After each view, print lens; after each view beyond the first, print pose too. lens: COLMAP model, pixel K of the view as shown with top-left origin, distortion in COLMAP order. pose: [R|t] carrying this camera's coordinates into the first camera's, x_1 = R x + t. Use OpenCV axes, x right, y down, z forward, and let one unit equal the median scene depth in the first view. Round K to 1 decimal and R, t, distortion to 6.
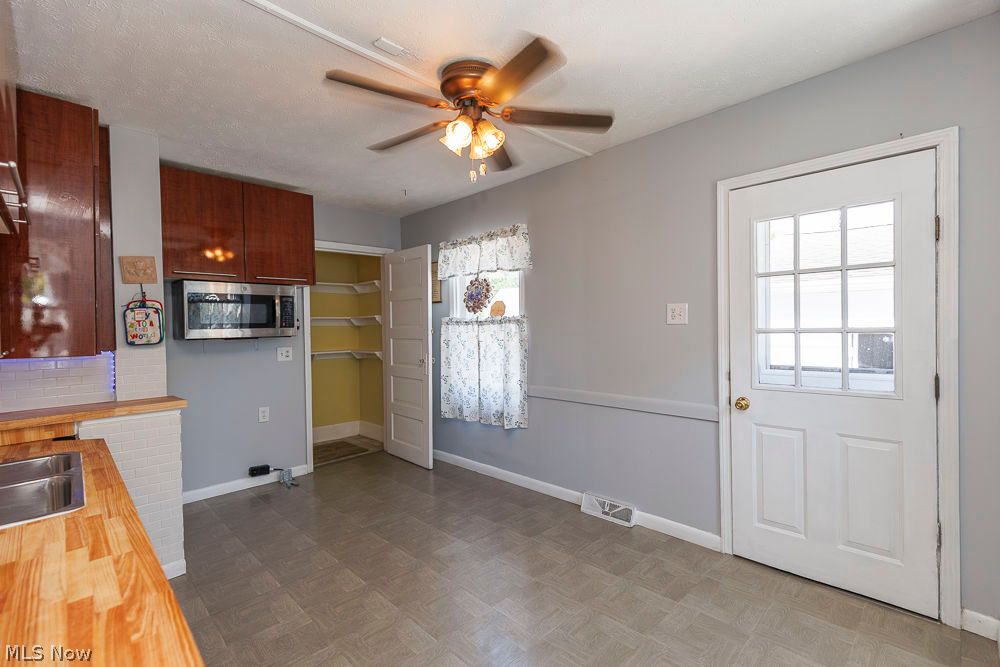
lens RADIAL K [[442.5, 0, 508.7], [0, 442.5, 330.4], [0, 0, 1]] dist [0.011261, -0.000016]
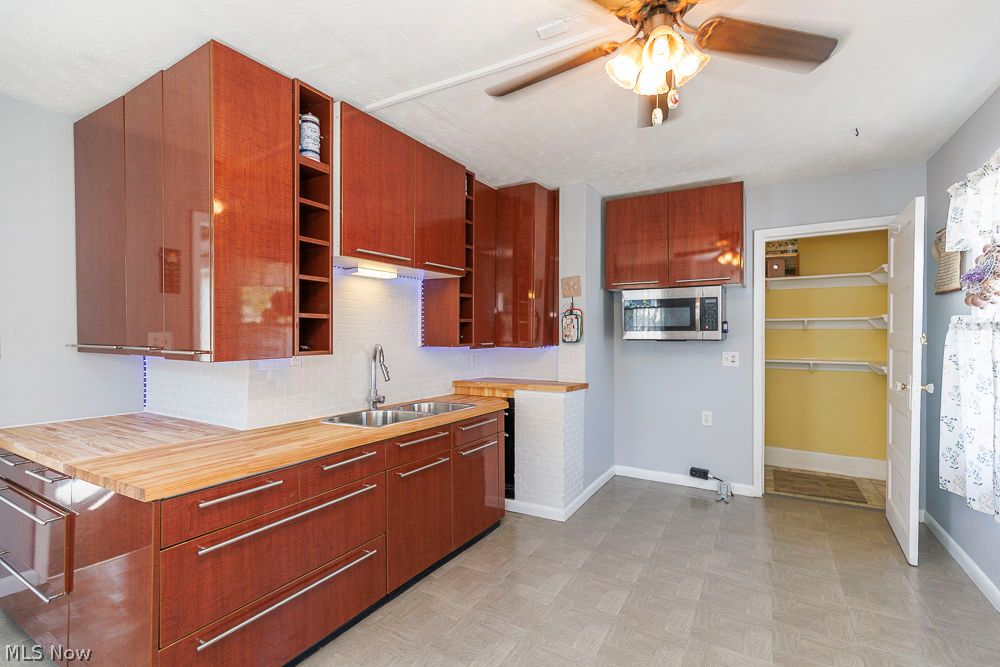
lens RADIAL K [[442.5, 0, 508.7], [0, 442.5, 330.4], [0, 0, 1]] dist [0.011261, -0.000016]
pose [[0.267863, 0.011295, -0.963391, 0.307684], [-0.014054, 0.999871, 0.007815, -0.008596], [0.963355, 0.011446, 0.267987, 0.339822]]
